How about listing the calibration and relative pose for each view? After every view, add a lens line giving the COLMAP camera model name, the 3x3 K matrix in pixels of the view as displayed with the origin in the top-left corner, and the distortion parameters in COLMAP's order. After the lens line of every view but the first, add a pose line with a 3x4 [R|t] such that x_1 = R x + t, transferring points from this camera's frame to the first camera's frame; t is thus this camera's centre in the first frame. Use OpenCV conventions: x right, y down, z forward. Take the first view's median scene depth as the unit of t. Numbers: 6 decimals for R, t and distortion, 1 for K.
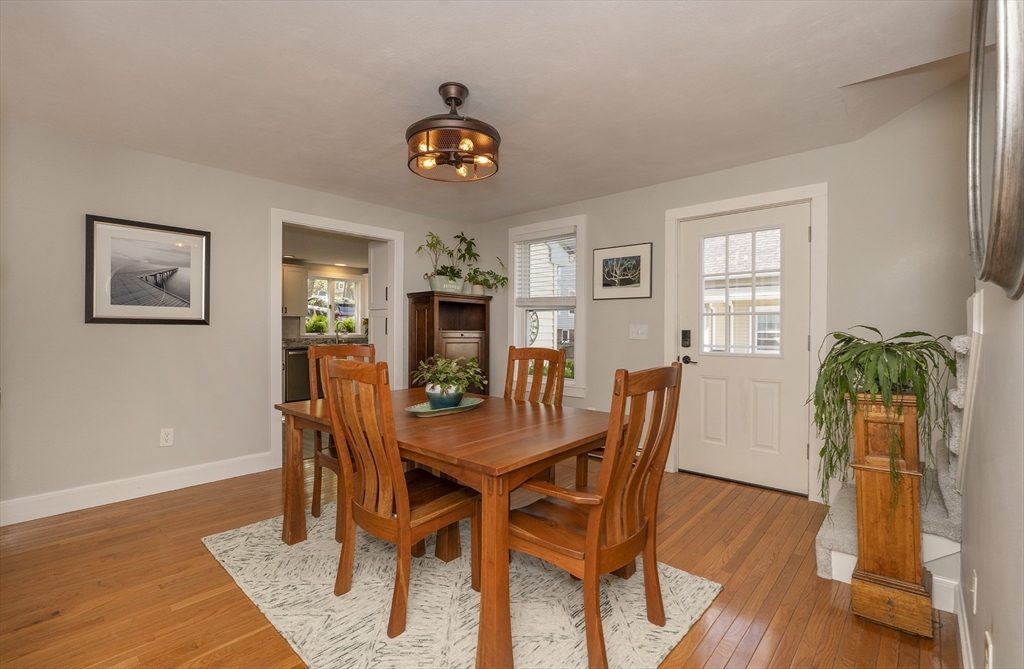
lens RADIAL K [[458.9, 0, 512.0], [0, 458.9, 331.1], [0, 0, 1]] dist [0.001931, 0.000385]
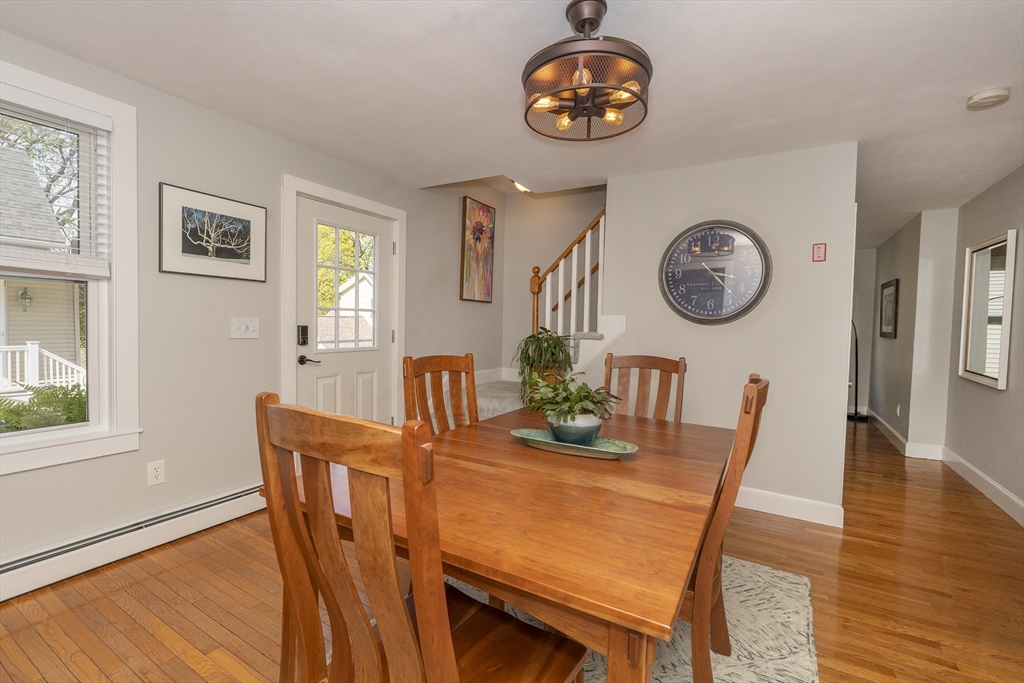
lens RADIAL K [[448.1, 0, 511.1], [0, 448.1, 338.4], [0, 0, 1]] dist [-0.001117, 0.000585]
pose [[-0.185740, -0.039125, 0.981820, -0.481311], [-0.013135, 0.999217, 0.037334, -0.013480], [-0.982511, -0.005962, -0.186108, 0.725748]]
